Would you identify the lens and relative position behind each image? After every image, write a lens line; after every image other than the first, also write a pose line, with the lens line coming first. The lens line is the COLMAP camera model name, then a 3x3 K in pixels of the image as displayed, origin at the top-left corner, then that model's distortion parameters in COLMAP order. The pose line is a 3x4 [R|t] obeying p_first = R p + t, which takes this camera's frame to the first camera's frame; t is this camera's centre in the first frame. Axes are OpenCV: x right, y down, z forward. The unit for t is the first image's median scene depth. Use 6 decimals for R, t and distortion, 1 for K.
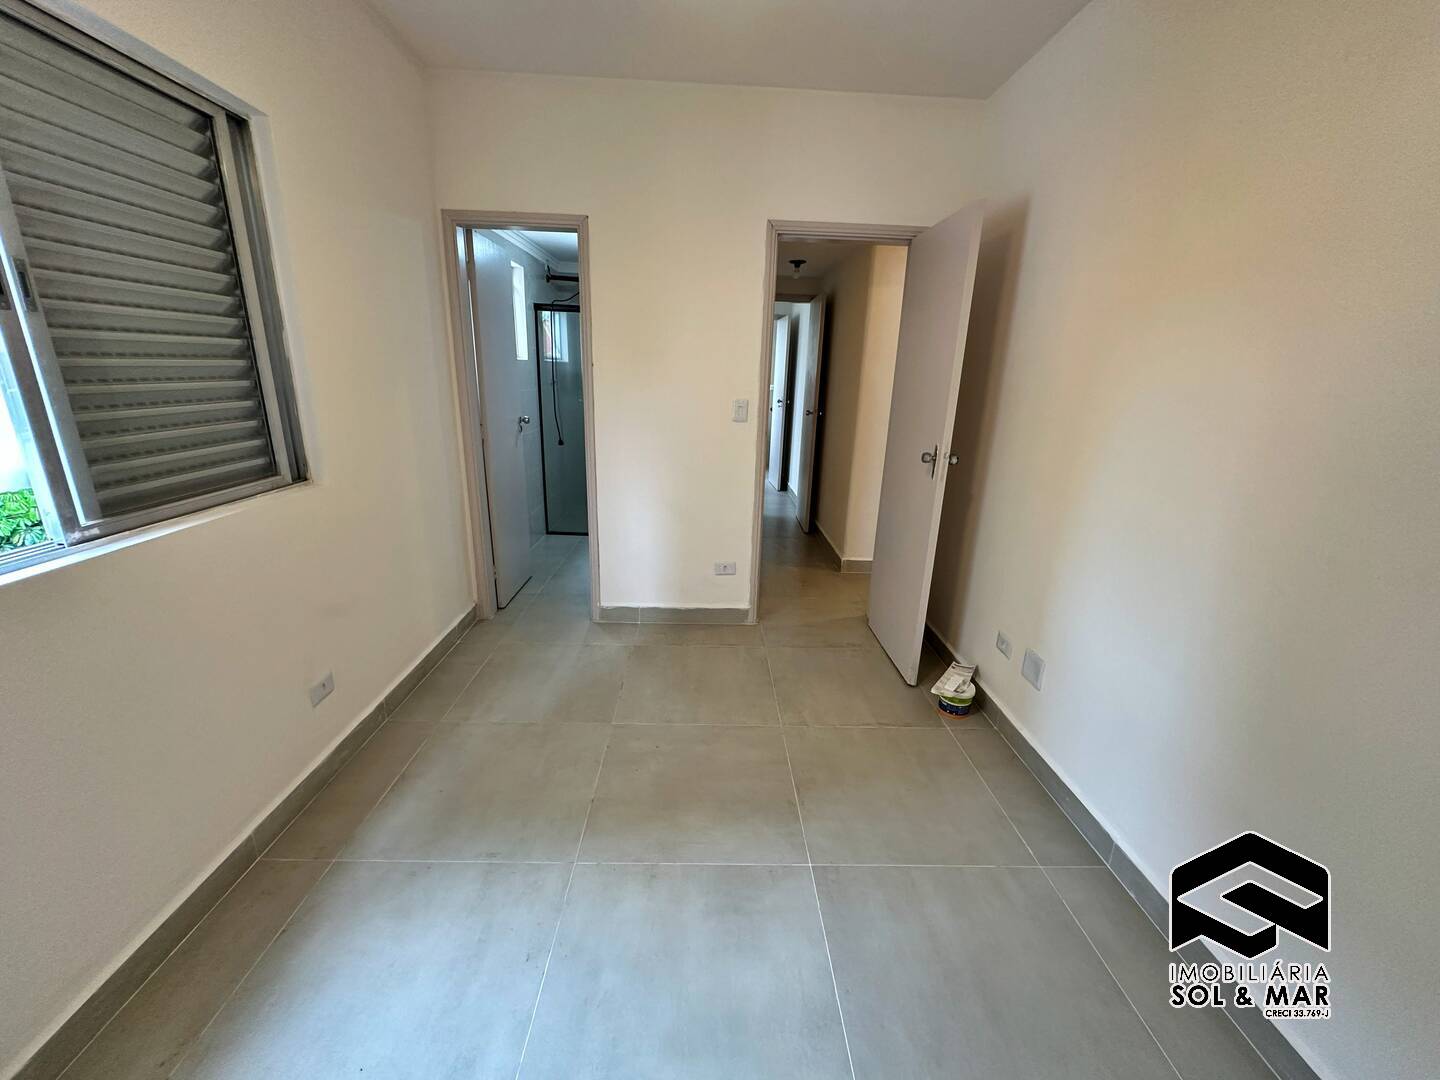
lens RADIAL K [[572.5, 0, 720.0], [0, 572.5, 540.0], [0, 0, 1]] dist [-0.001828, -0.000158]
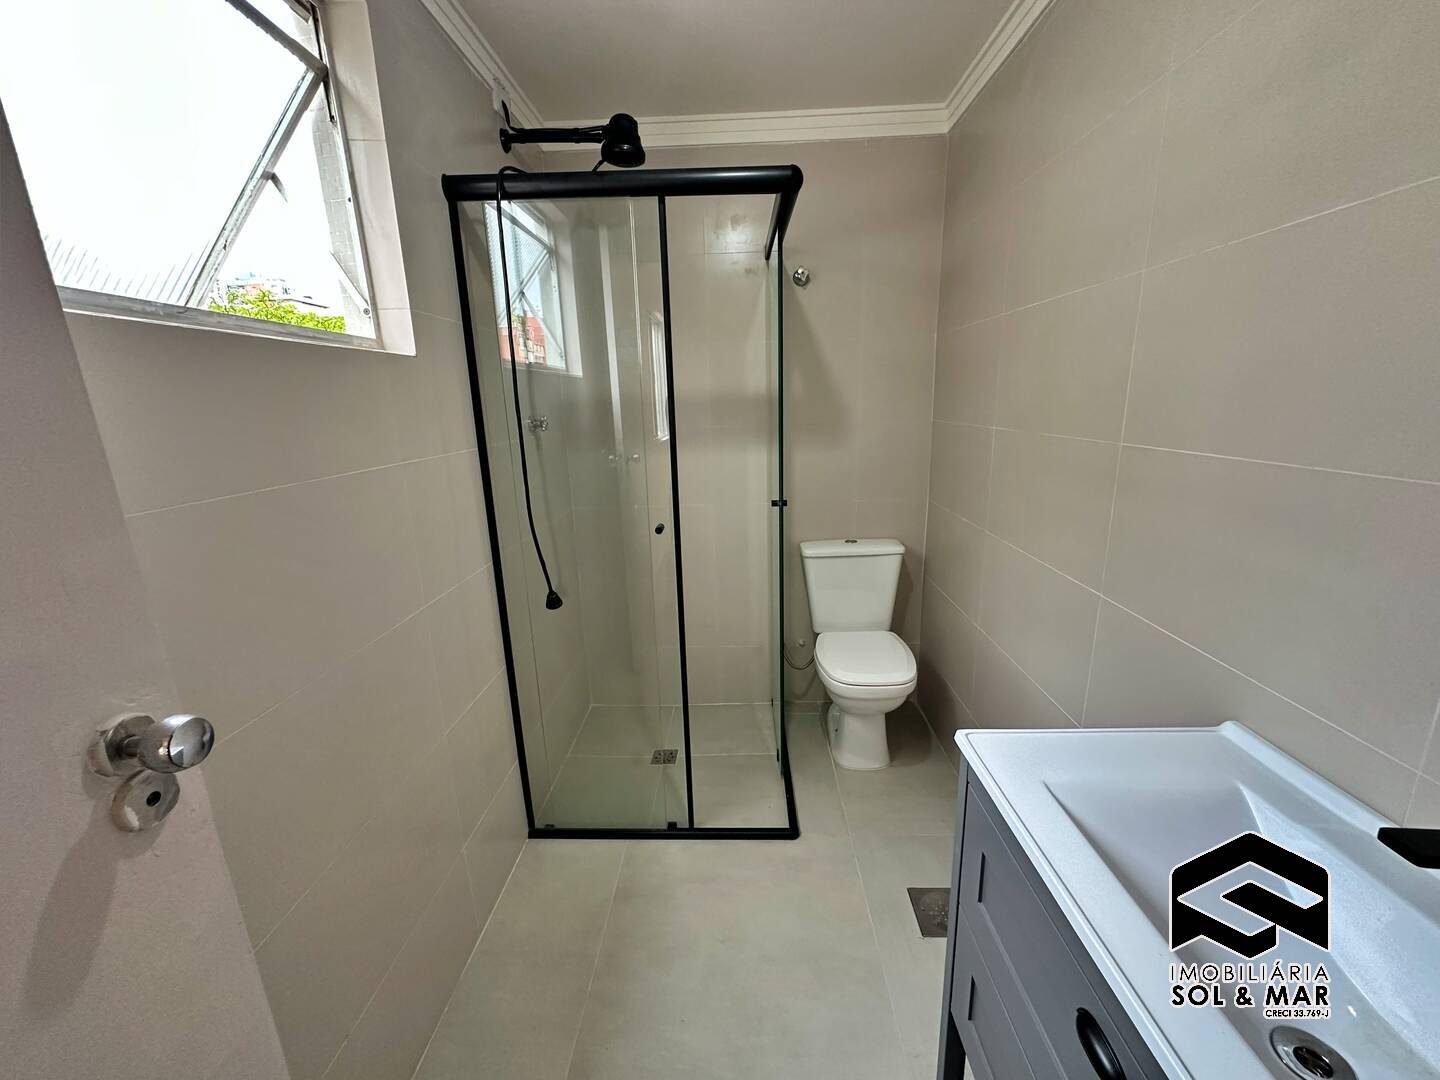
lens RADIAL K [[572.5, 0, 720.0], [0, 572.5, 540.0], [0, 0, 1]] dist [-0.001828, -0.000158]
pose [[0.995765, -0.046708, -0.079184, -0.144397], [0.042739, 0.997779, -0.051094, -0.175565], [0.081395, 0.047493, 0.995550, 0.636696]]
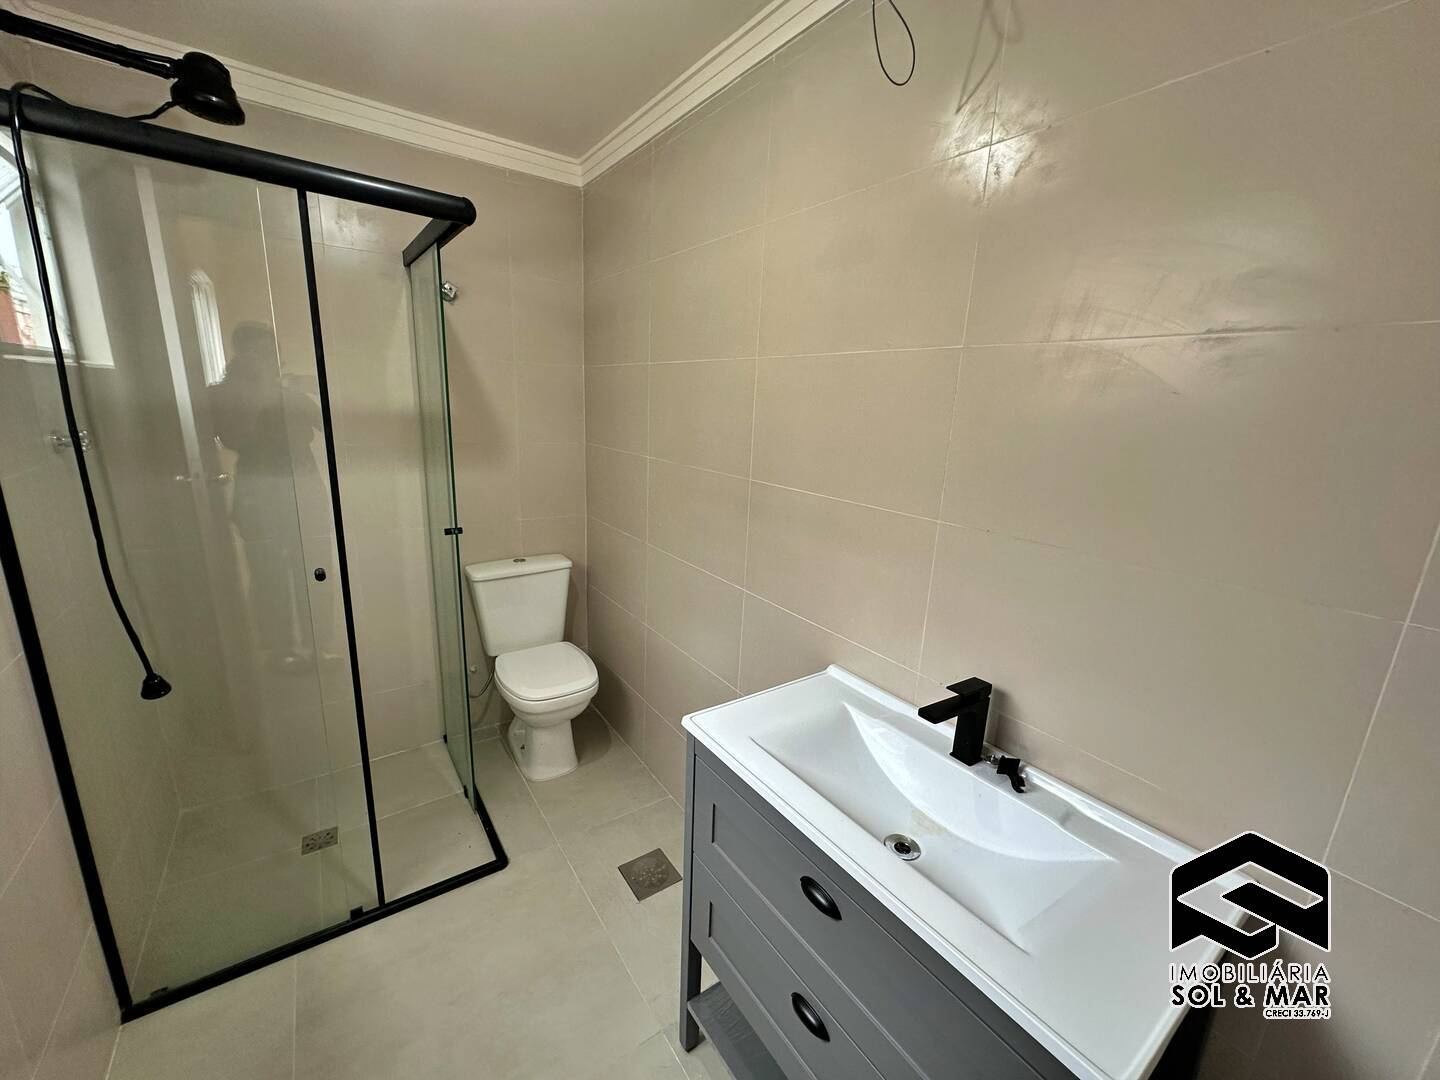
lens RADIAL K [[572.5, 0, 720.0], [0, 572.5, 540.0], [0, 0, 1]] dist [-0.001828, -0.000158]
pose [[0.835736, -0.125632, 0.534568, -0.187194], [0.142504, 0.989746, 0.009818, -0.191368], [-0.530319, 0.067973, 0.845069, 0.620028]]
